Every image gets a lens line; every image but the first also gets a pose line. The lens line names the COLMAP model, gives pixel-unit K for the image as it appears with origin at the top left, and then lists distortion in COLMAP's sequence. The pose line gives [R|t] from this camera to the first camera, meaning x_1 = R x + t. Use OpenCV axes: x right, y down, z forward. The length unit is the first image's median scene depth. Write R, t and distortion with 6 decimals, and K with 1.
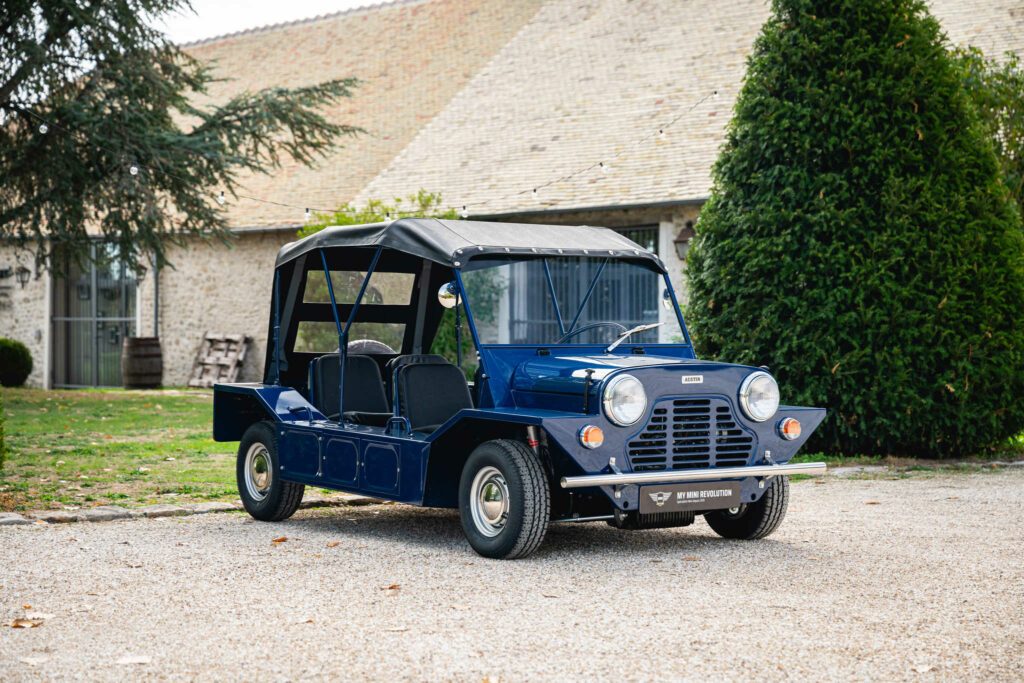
lens RADIAL K [[2123.3, 0, 512.0], [0, 2123.3, 341.5], [0, 0, 1]] dist [-0.006795, 0.040476]
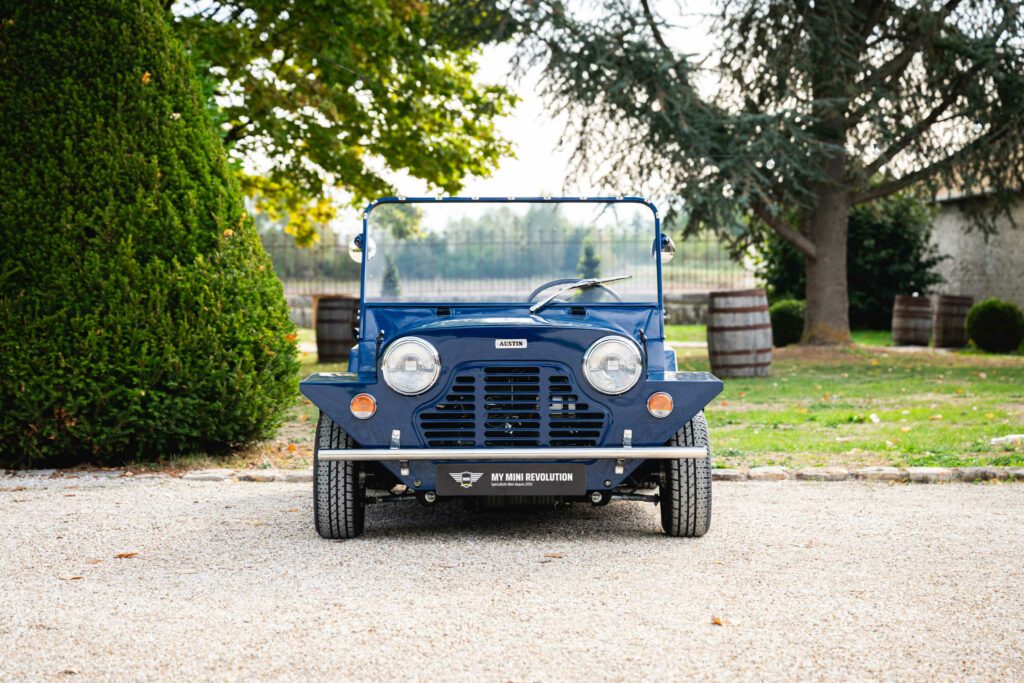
lens RADIAL K [[2295.5, 0, 486.6], [0, 2295.5, 338.8], [0, 0, 1]] dist [-0.018436, 0.156298]
pose [[0.800640, 0.011726, -0.599031, 0.294461], [-0.002674, 0.999868, 0.015999, 0.000435], [0.599140, -0.011208, 0.800566, 0.114151]]
